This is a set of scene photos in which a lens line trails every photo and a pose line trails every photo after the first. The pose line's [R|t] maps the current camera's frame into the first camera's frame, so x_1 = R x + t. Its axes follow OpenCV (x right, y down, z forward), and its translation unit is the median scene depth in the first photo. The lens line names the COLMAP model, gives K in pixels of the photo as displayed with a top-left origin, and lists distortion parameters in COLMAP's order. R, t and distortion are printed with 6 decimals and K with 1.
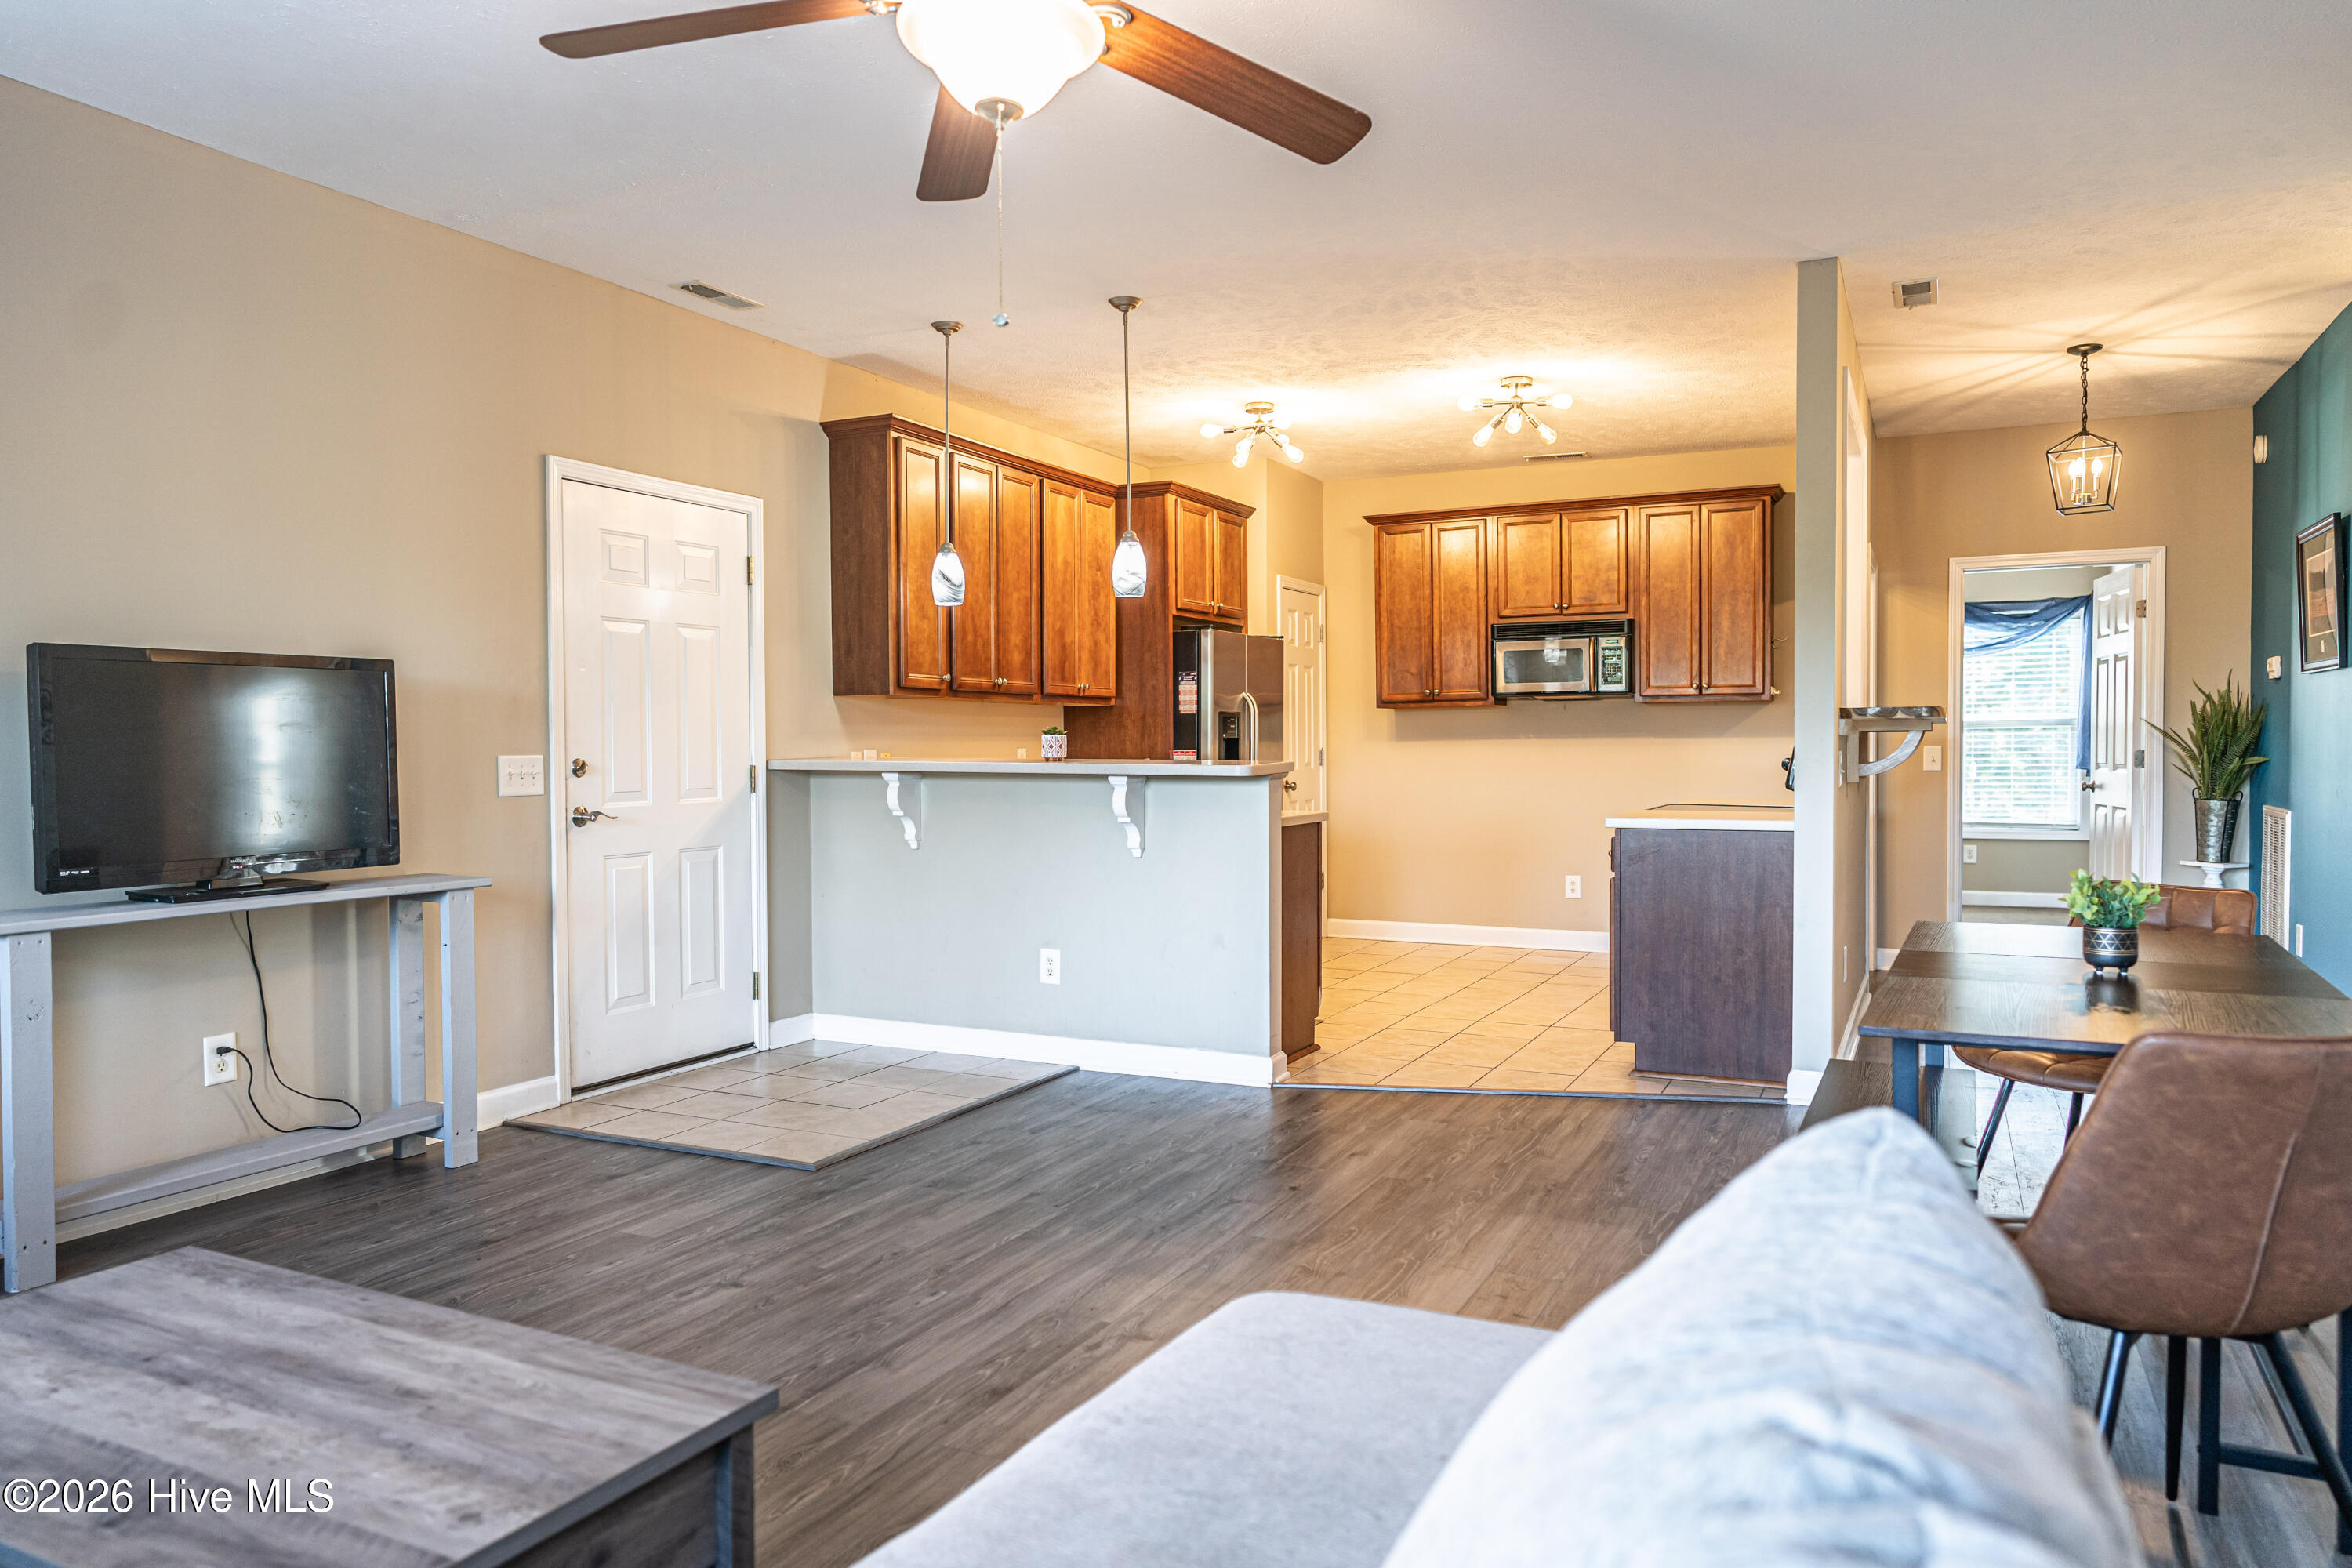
lens RADIAL K [[1572.2, 0, 1162.0], [0, 1572.2, 789.2], [0, 0, 1]] dist [-0.004937, 0.007895]
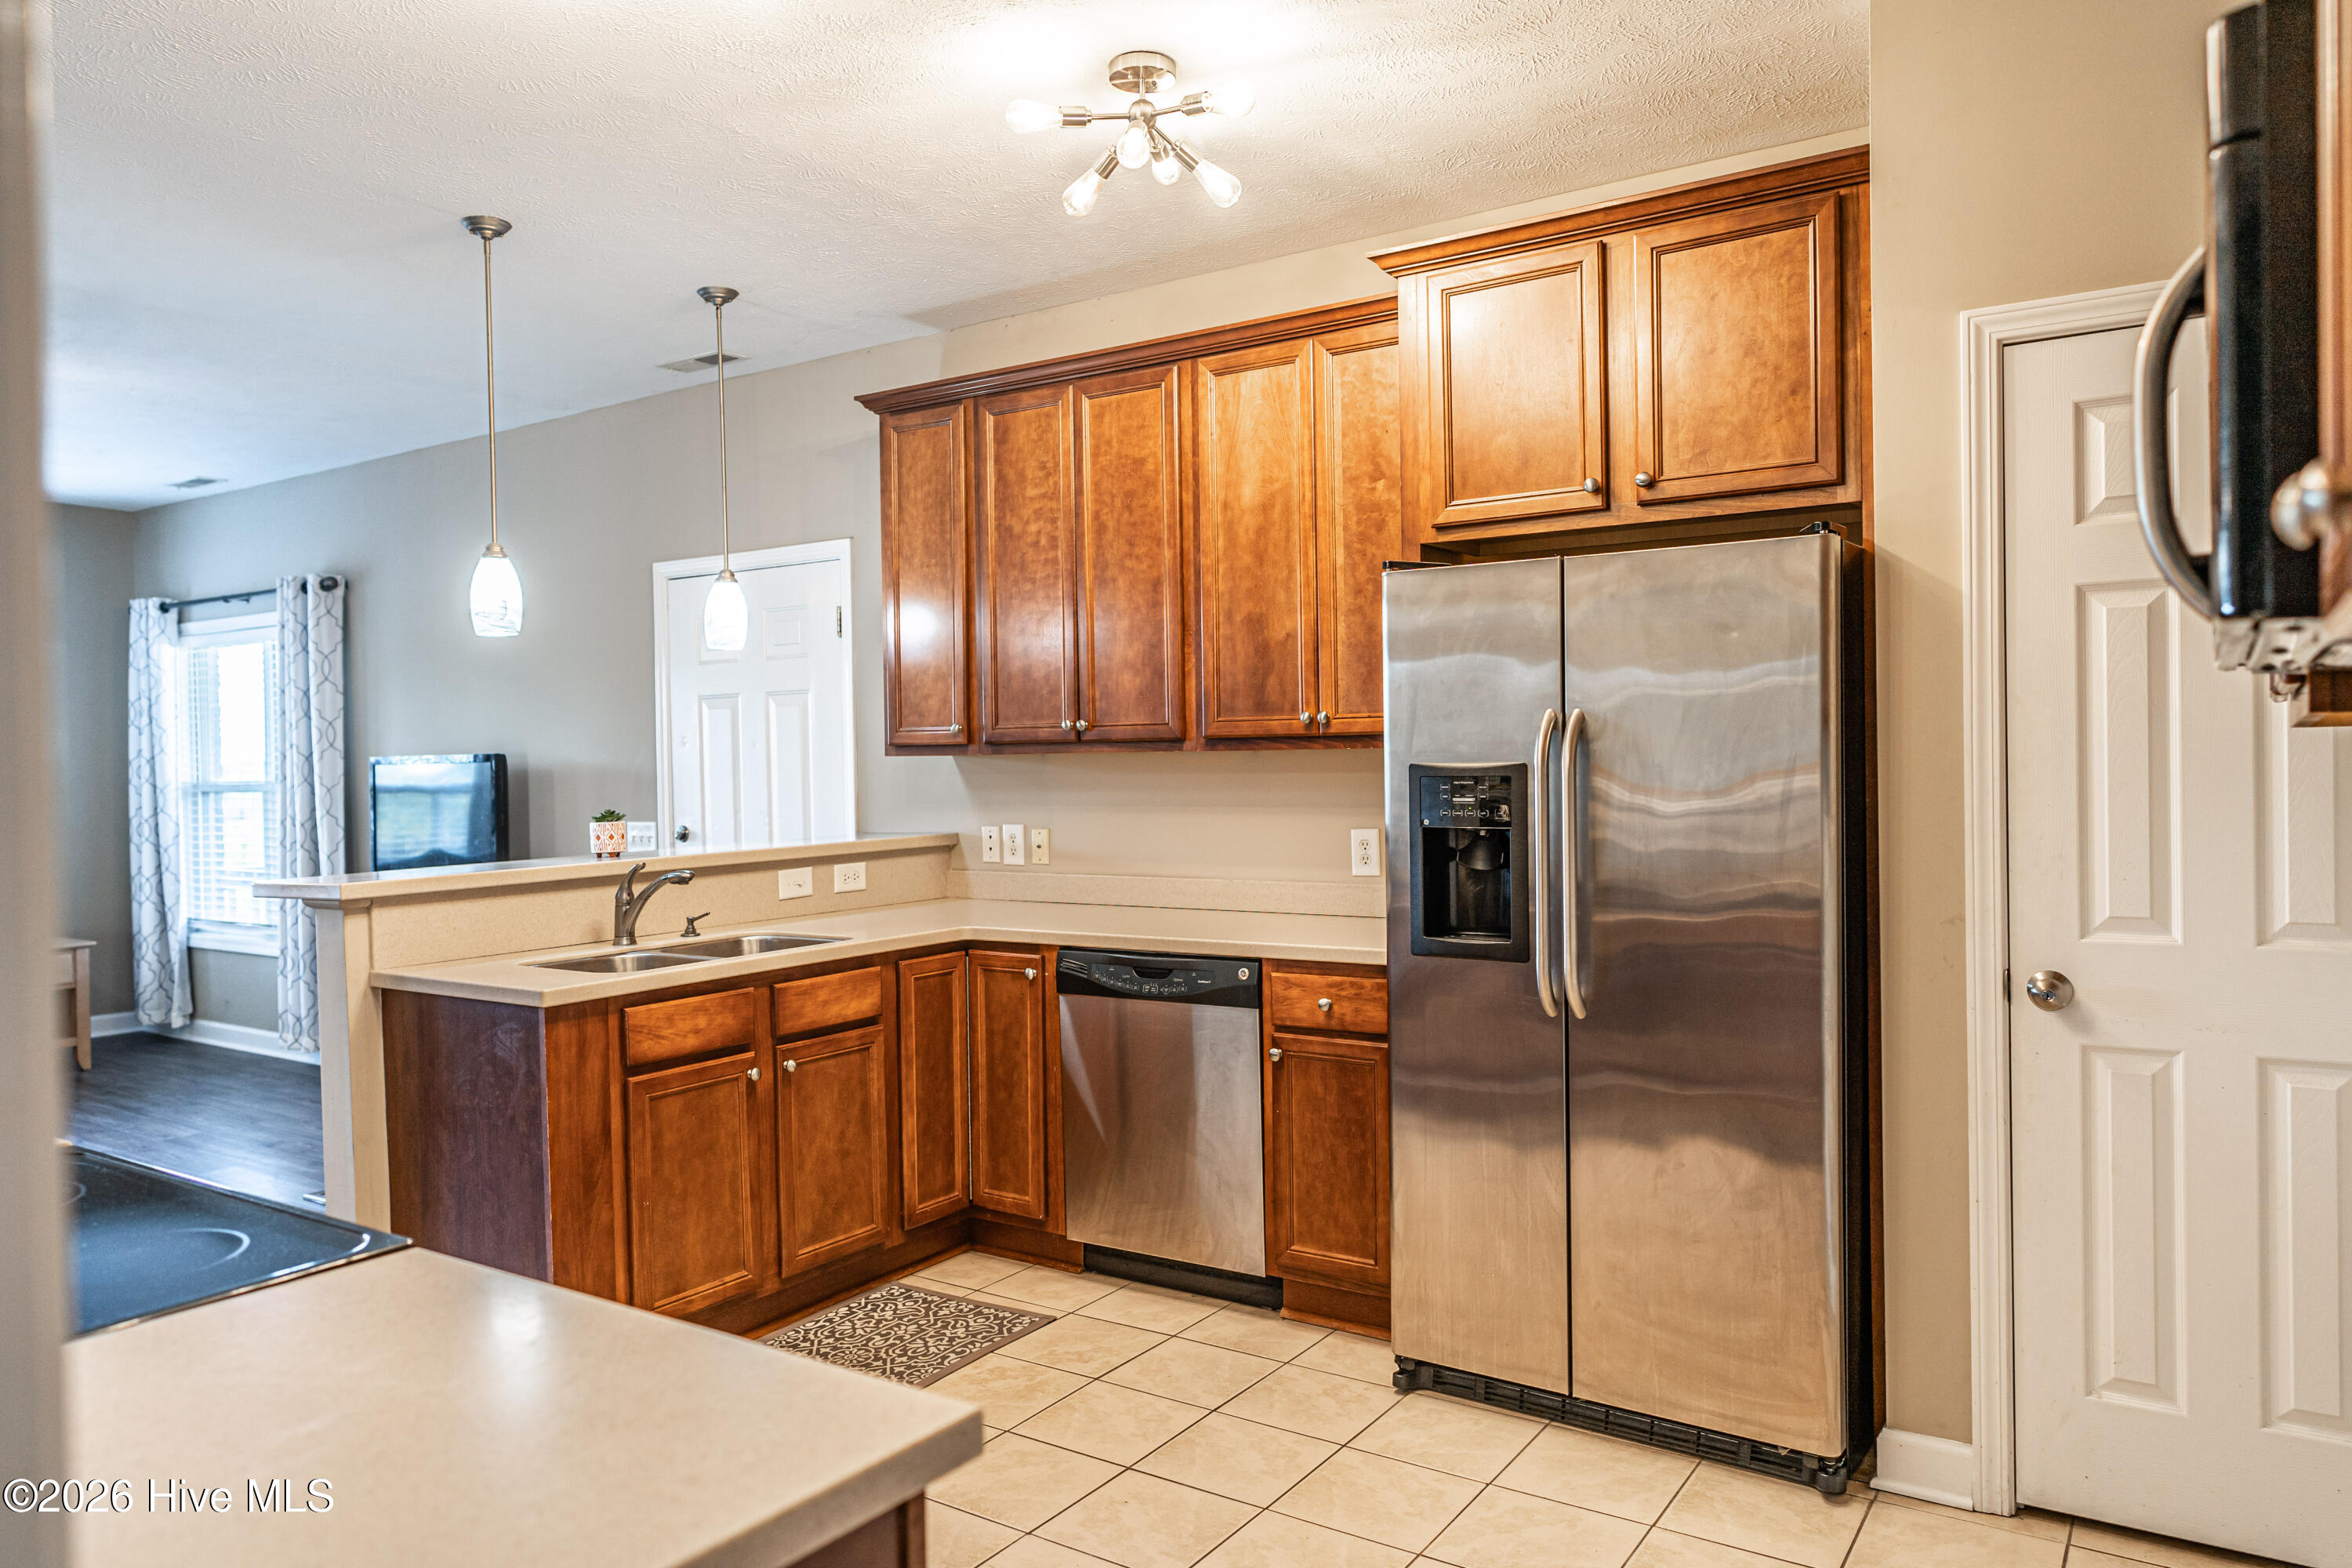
lens RADIAL K [[1572.2, 0, 1172.3], [0, 1572.2, 796.3], [0, 0, 1]] dist [-0.004937, 0.007895]
pose [[-0.138680, 0.029687, -0.989892, 0.500190], [-0.012696, 0.999415, 0.031752, -0.058370], [0.990256, 0.016971, -0.138222, 1.086878]]
